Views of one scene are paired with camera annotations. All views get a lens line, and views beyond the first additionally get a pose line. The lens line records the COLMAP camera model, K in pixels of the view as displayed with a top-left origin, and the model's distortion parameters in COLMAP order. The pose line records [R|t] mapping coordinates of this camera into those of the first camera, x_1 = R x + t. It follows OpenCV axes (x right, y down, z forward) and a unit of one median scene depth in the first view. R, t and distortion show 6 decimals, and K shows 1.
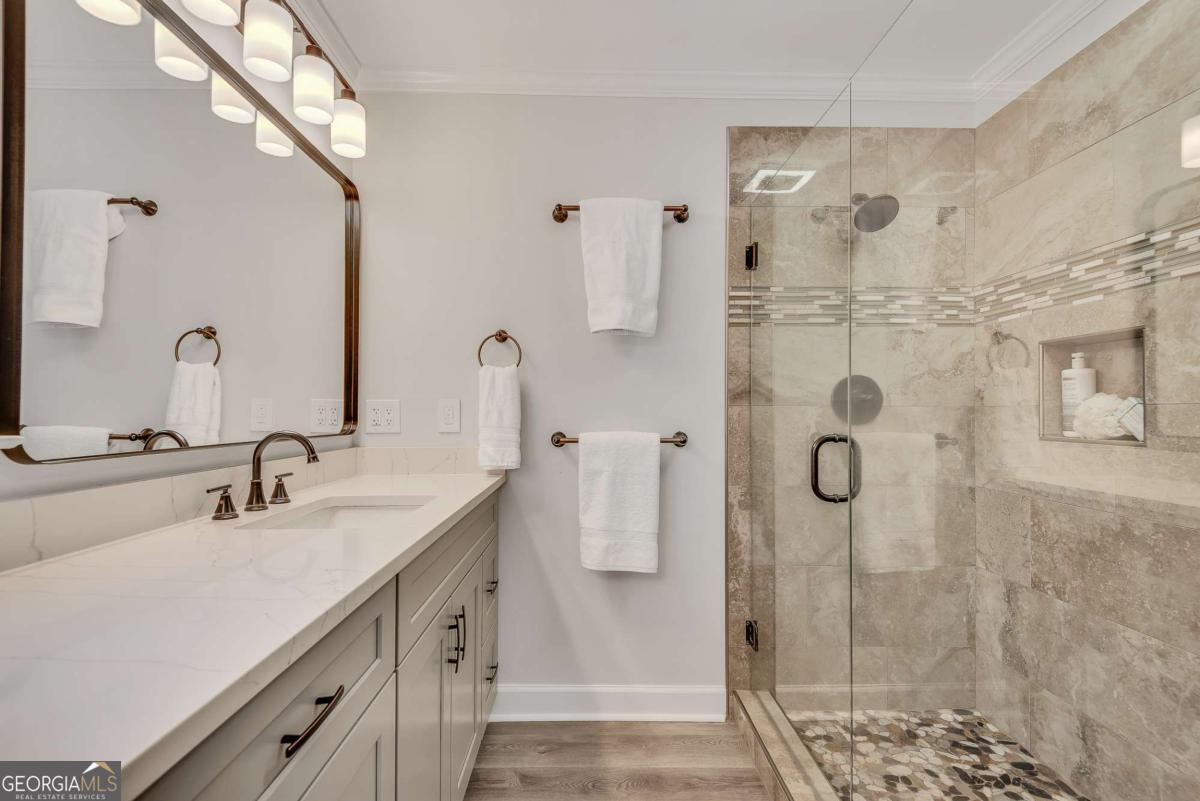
lens RADIAL K [[562.1, 0, 603.1], [0, 562.1, 405.3], [0, 0, 1]] dist [0.035577, -0.024660]
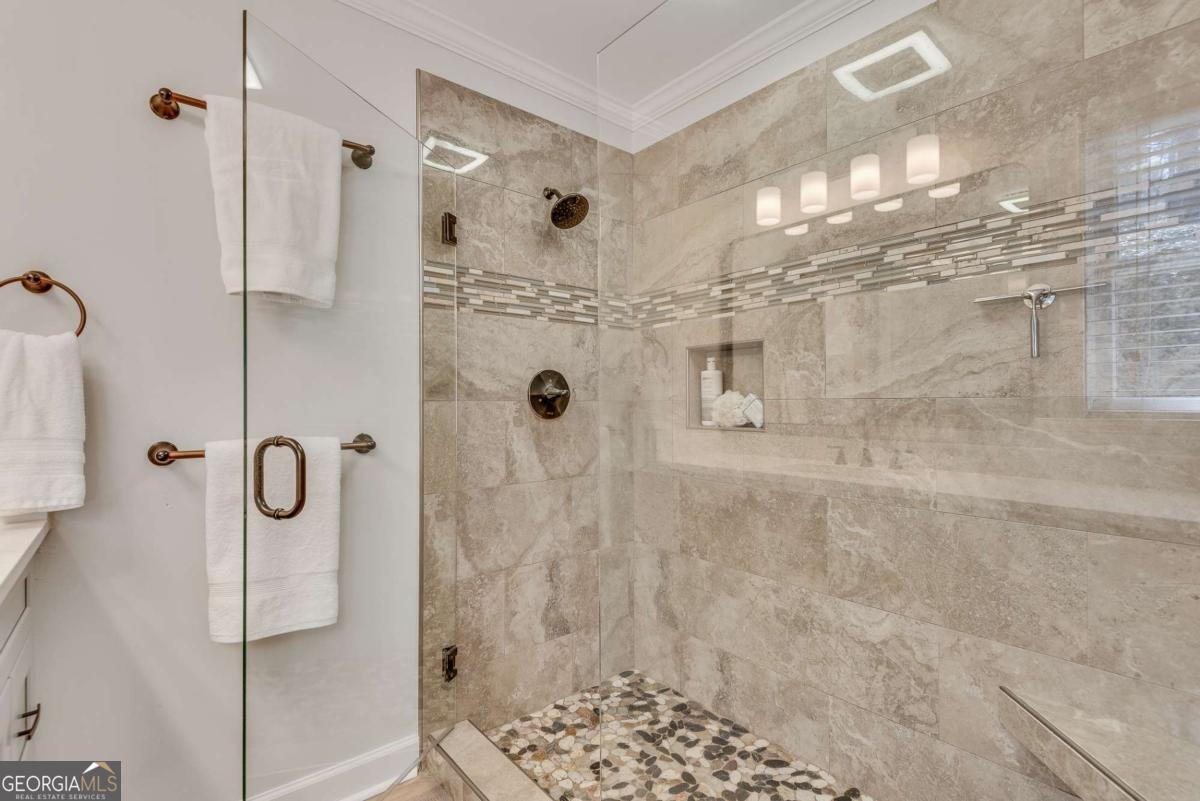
lens RADIAL K [[554.0, 0, 605.4], [0, 554.0, 402.3], [0, 0, 1]] dist [0.043732, -0.023489]
pose [[0.777854, -0.004465, 0.628430, -0.096724], [-0.000020, 0.999975, 0.007129, -0.003305], [-0.628446, -0.005558, 0.777834, 0.186938]]
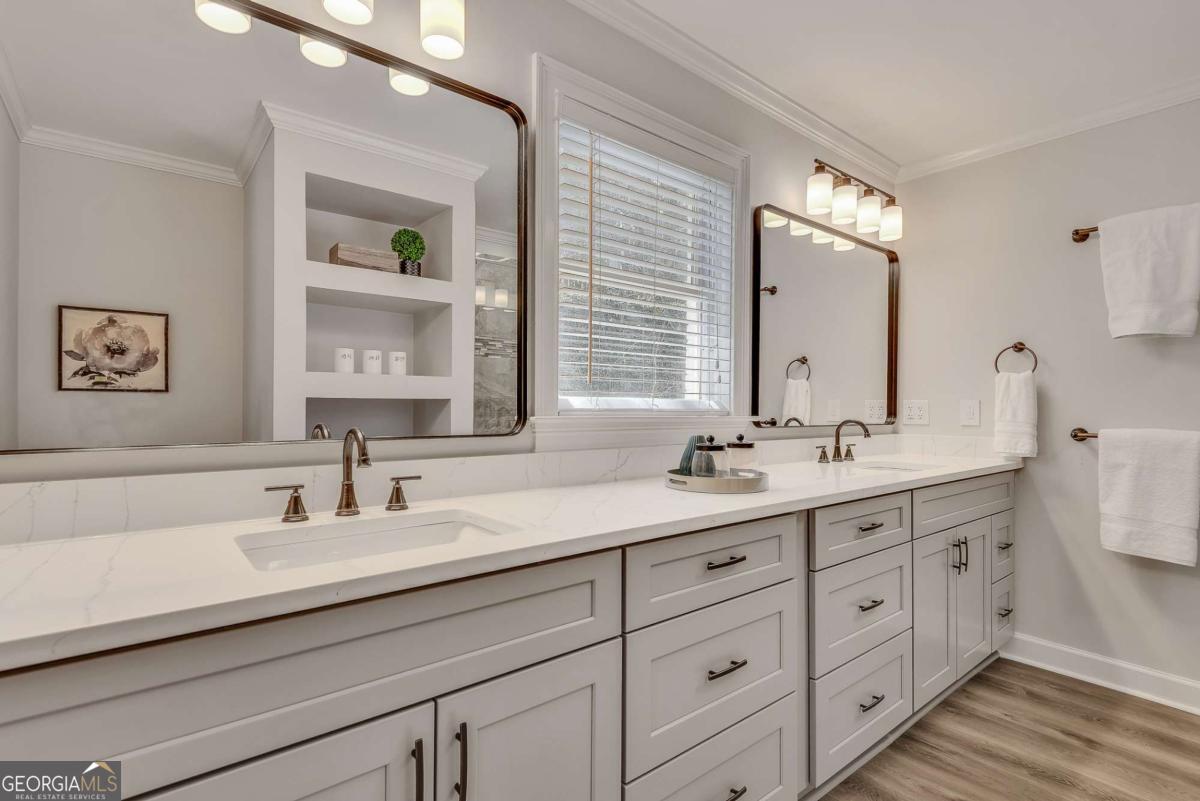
lens RADIAL K [[562.1, 0, 603.1], [0, 562.1, 405.3], [0, 0, 1]] dist [0.035577, -0.024660]
pose [[0.616702, -0.001412, -0.787195, 0.246128], [0.003415, 0.999994, 0.000882, -0.002180], [0.787189, -0.003232, 0.616703, -0.490518]]
